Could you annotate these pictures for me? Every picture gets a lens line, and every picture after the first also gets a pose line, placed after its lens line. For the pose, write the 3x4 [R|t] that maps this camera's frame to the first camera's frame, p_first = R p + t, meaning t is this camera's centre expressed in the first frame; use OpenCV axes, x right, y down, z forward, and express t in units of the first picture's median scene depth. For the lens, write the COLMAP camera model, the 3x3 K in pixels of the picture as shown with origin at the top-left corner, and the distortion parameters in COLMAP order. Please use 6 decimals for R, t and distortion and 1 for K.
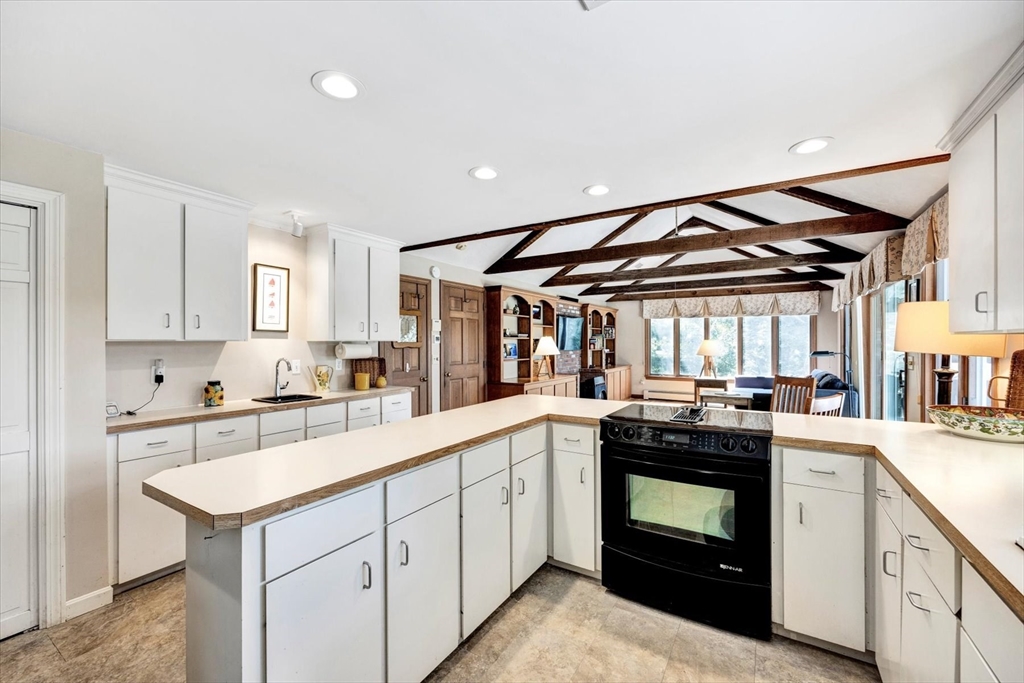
lens RADIAL K [[416.3, 0, 496.8], [0, 416.3, 341.8], [0, 0, 1]] dist [-0.000910, 0.000098]
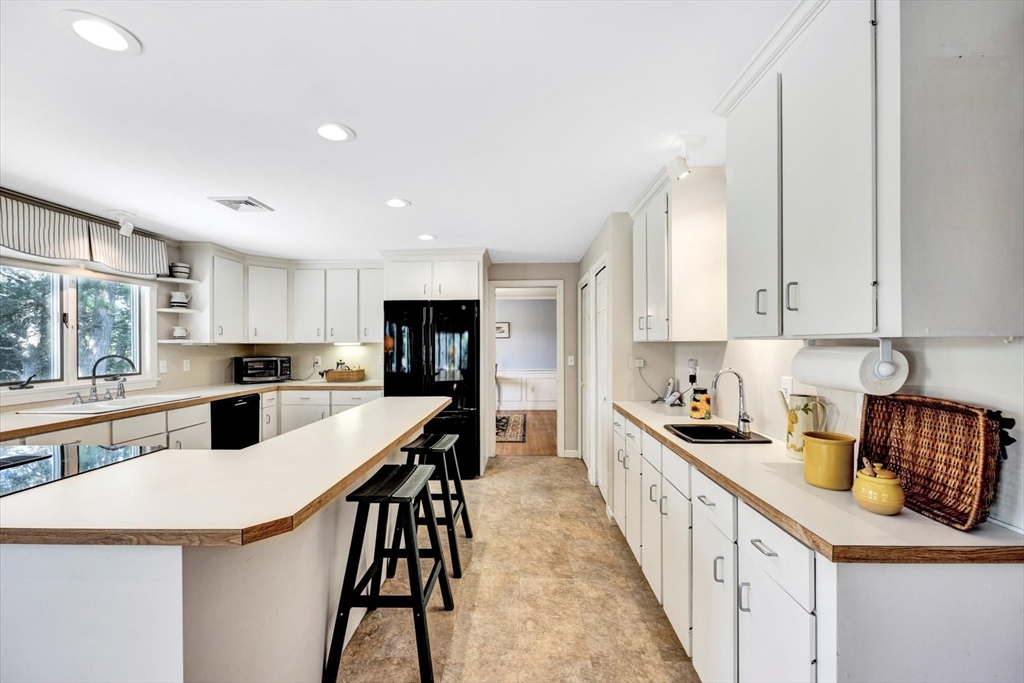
lens RADIAL K [[416.3, 0, 496.8], [0, 416.3, 341.8], [0, 0, 1]] dist [-0.000910, 0.000098]
pose [[-0.866526, 0.005589, -0.499100, 0.108516], [0.007670, 0.999968, -0.002118, -0.001892], [0.499072, -0.005663, -0.866542, 1.827572]]
